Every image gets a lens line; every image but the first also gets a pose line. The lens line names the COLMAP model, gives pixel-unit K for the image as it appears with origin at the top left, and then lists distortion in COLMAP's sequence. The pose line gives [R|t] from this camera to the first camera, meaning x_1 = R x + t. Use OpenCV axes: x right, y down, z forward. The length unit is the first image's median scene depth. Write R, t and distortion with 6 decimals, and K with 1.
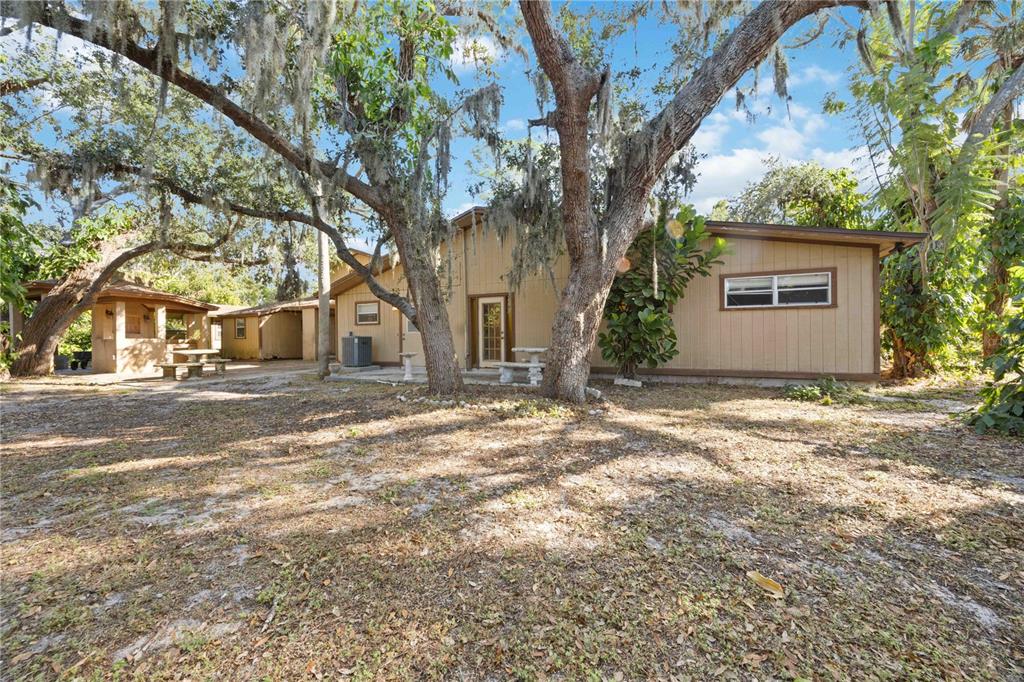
lens RADIAL K [[392.7, 0, 521.1], [0, 392.7, 335.9], [0, 0, 1]] dist [-0.003094, 0.000169]
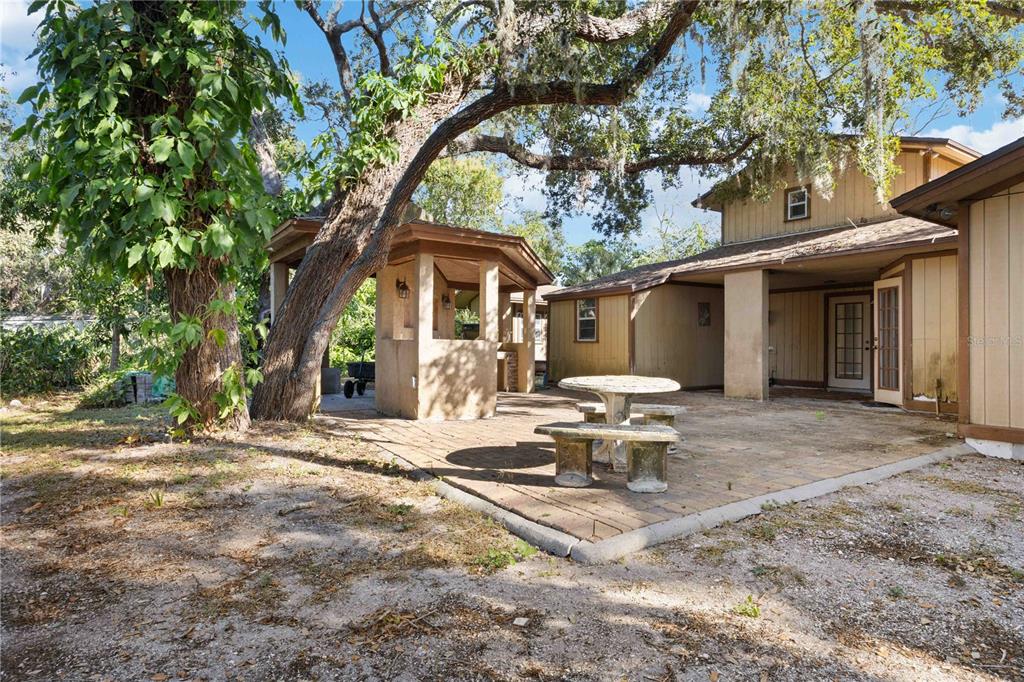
lens RADIAL K [[587.5, 0, 509.1], [0, 587.5, 340.6], [0, 0, 1]] dist [-0.005117, -0.000219]
pose [[0.838423, 0.014511, -0.544827, -0.581966], [-0.014997, 0.999881, 0.003553, 0.004889], [0.544814, 0.005192, 0.838541, 0.497353]]
